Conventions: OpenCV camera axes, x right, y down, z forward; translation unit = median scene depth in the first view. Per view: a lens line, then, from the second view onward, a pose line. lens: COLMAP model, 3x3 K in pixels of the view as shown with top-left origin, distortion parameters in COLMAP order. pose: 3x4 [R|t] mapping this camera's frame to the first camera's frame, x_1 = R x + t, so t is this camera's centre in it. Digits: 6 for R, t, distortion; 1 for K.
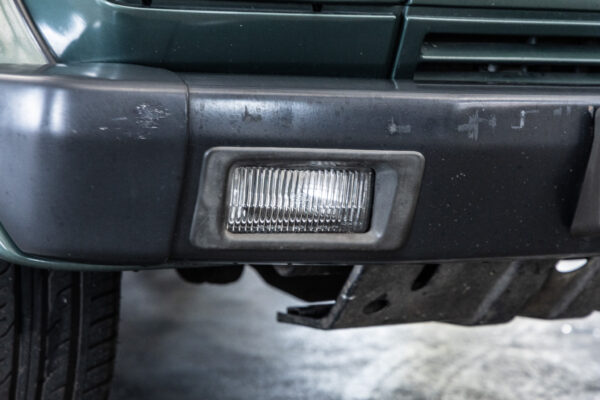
lens RADIAL K [[1464.9, 0, 300.3], [0, 1464.9, 200.1], [0, 0, 1]] dist [0.006814, 0.000000]
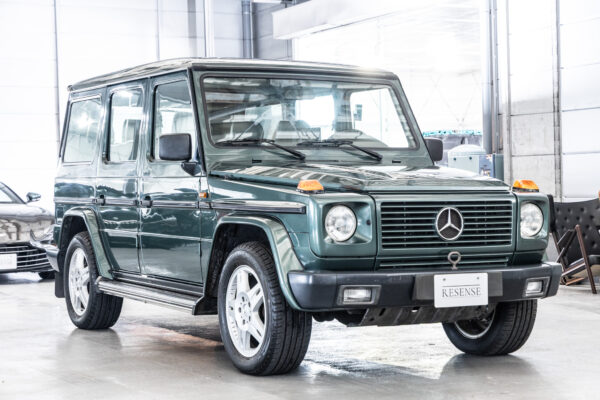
lens RADIAL K [[1252.2, 0, 299.8], [0, 1252.2, 199.8], [0, 0, 1]] dist [-0.036339, 0.000000]
pose [[0.998707, -0.031556, 0.039866, -0.353513], [0.035584, 0.993864, -0.104732, 0.115178], [-0.036316, 0.106015, 0.993701, -3.258326]]
